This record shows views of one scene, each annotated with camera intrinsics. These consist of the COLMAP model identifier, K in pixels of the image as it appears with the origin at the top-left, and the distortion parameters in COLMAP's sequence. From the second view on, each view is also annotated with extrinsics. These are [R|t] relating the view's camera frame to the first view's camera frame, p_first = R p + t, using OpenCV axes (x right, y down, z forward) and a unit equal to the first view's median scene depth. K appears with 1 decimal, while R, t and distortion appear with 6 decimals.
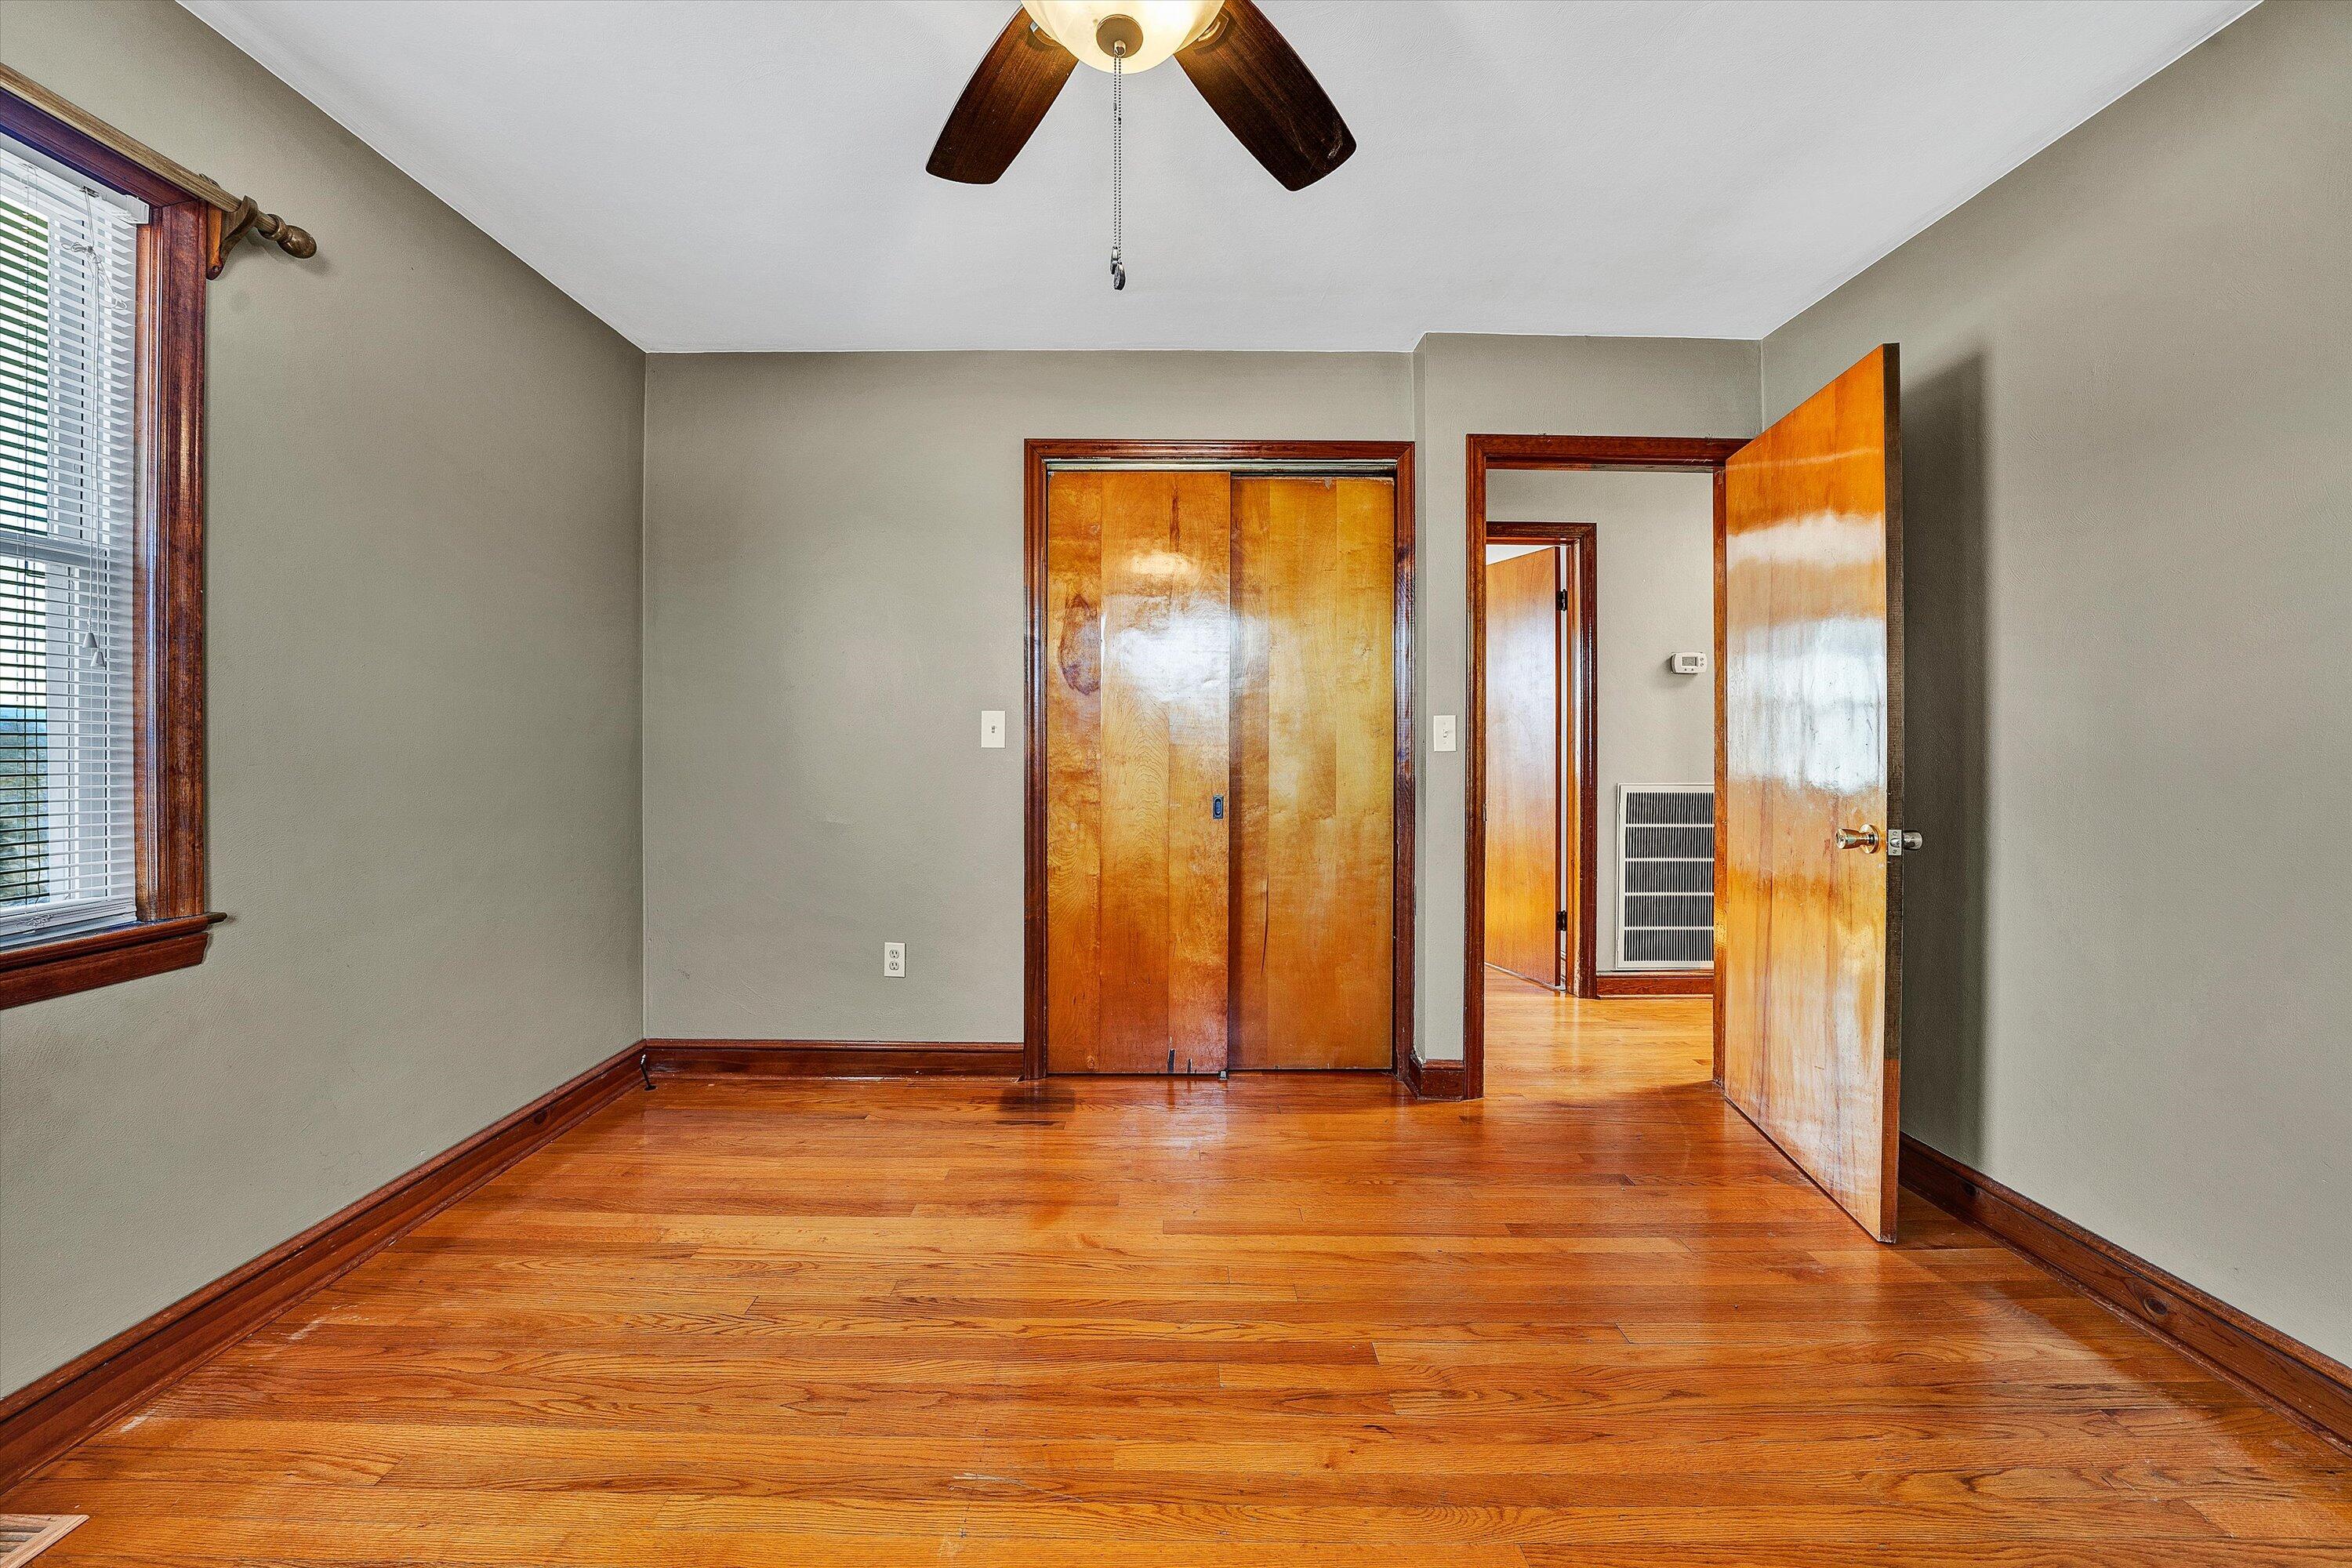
lens RADIAL K [[818.9, 0, 1169.0], [0, 818.9, 769.1], [0, 0, 1]] dist [-0.029838, 0.003405]
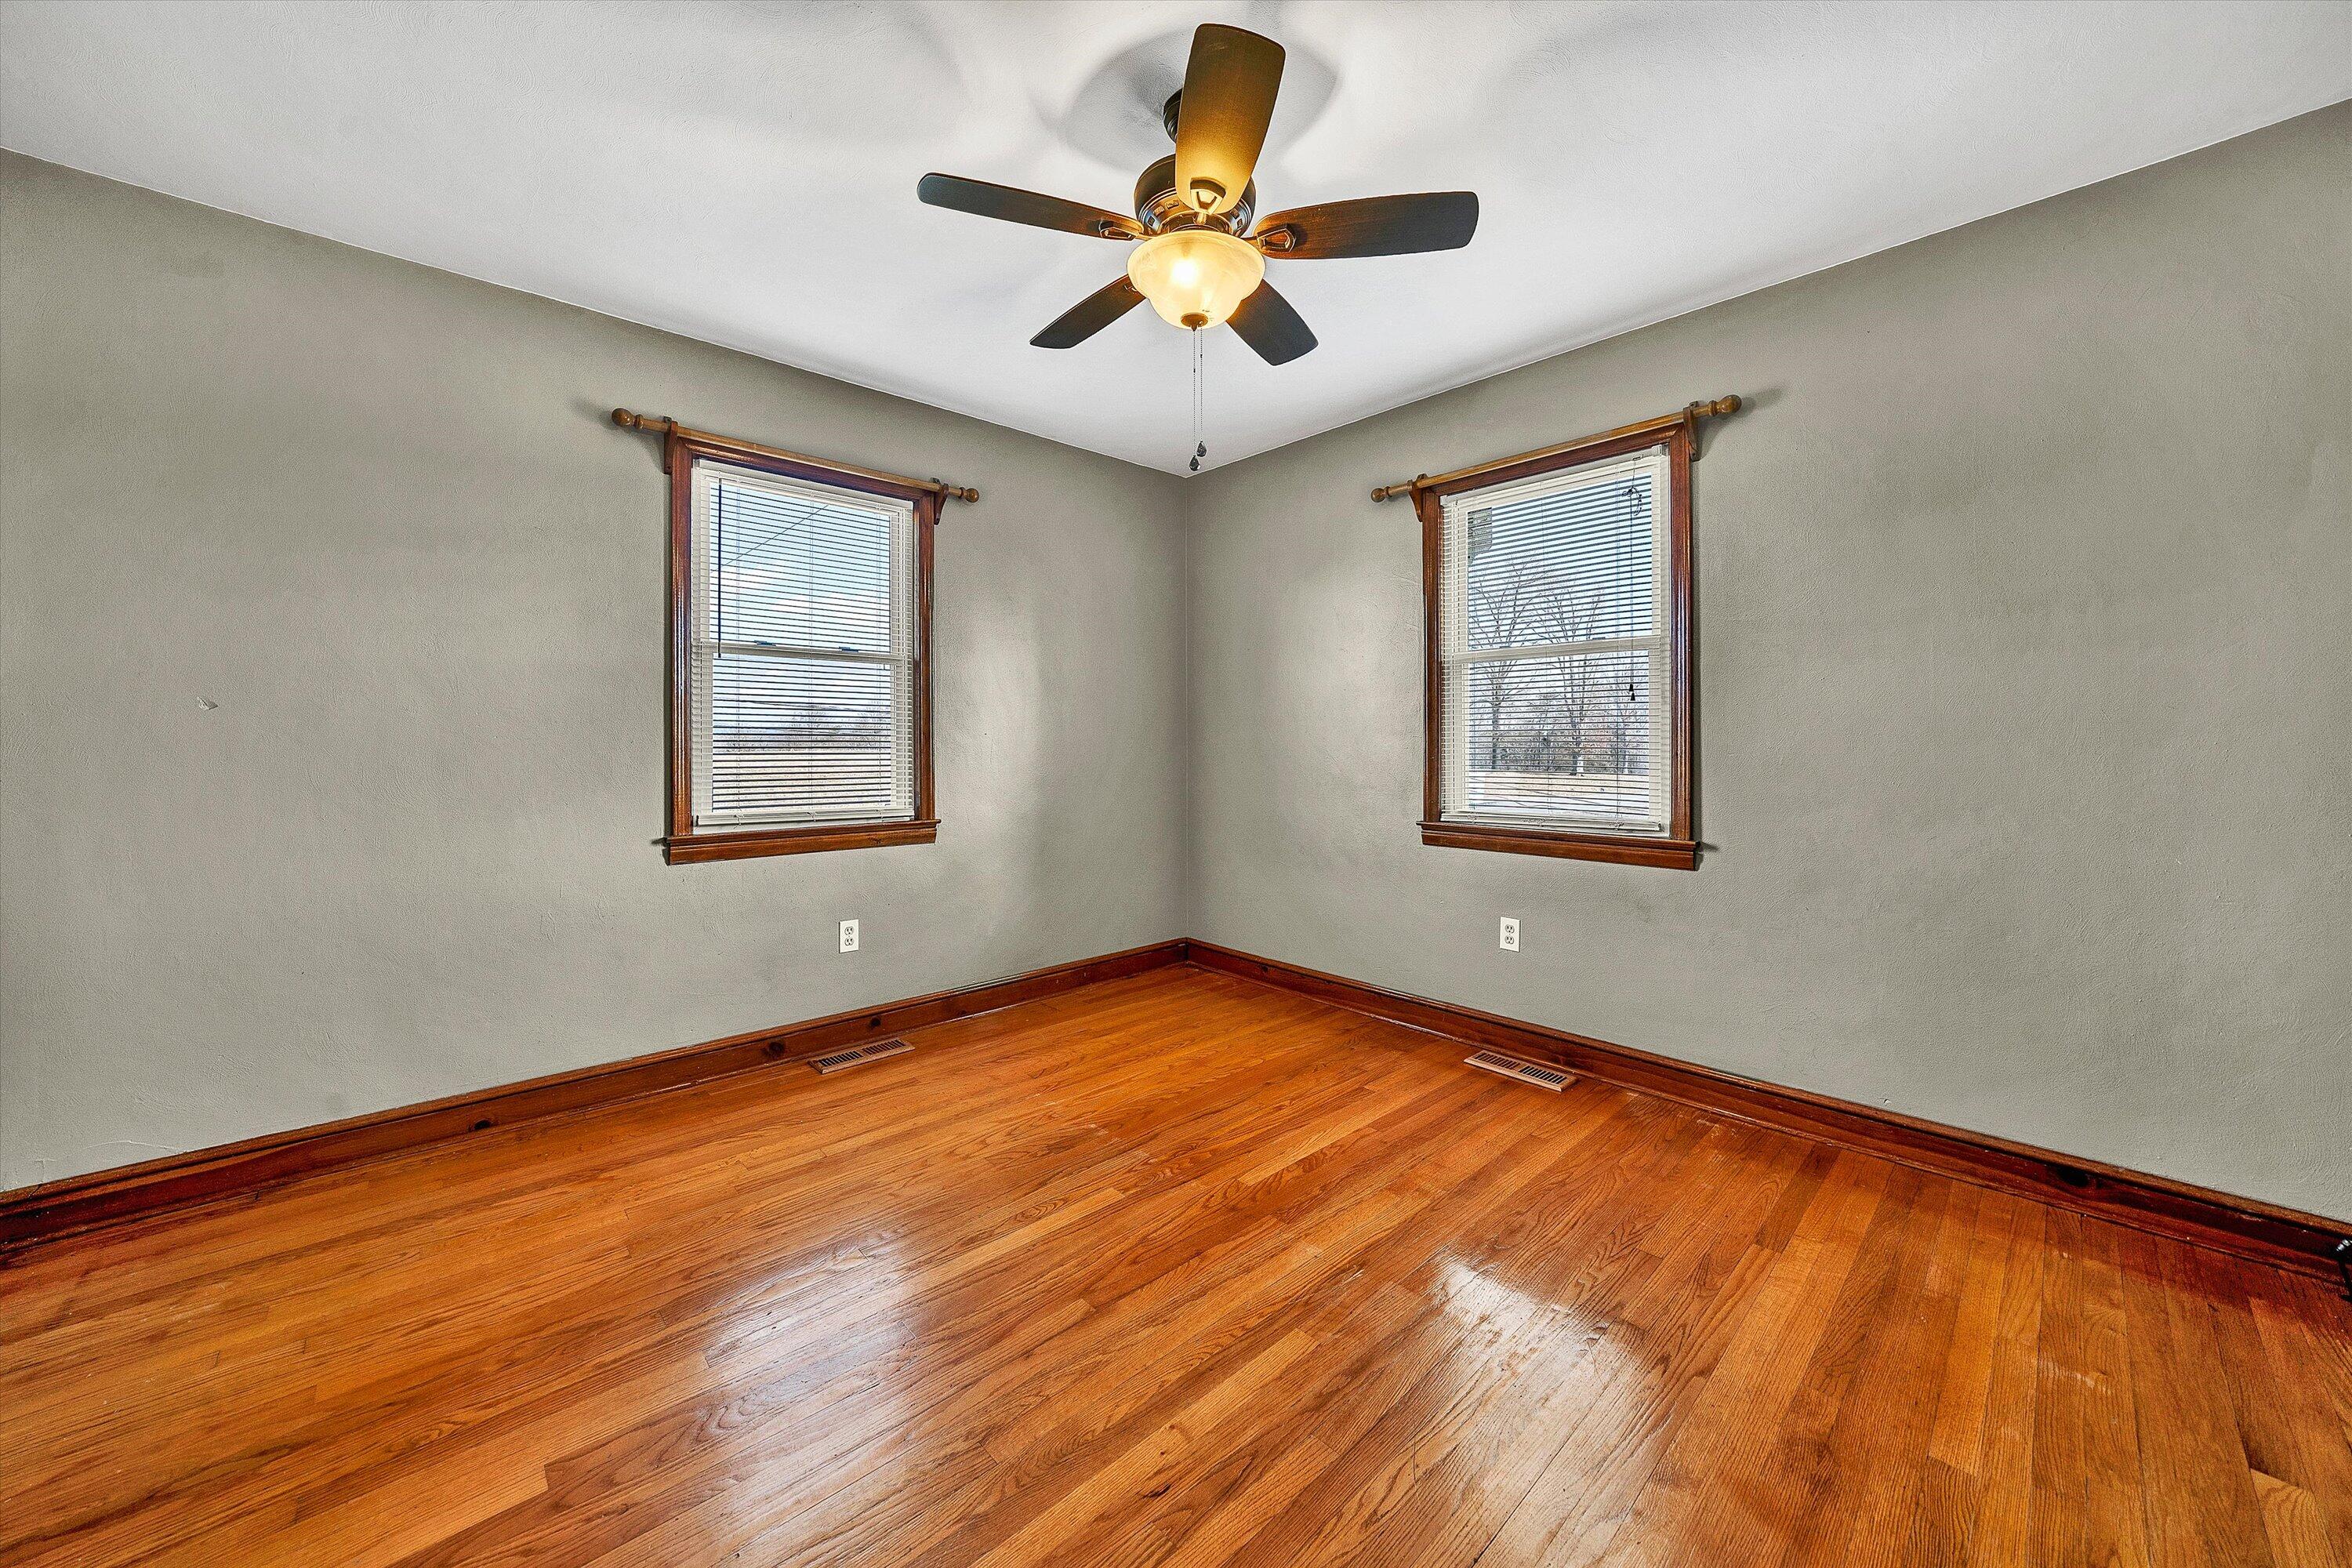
lens RADIAL K [[869.0, 0, 1171.8], [0, 869.0, 773.7], [0, 0, 1]] dist [-0.023756, 0.004092]
pose [[-0.740931, 0.025911, -0.671081, 0.821717], [-0.018032, 0.998128, 0.058448, -0.047621], [0.671339, 0.055407, -0.739076, 1.573543]]
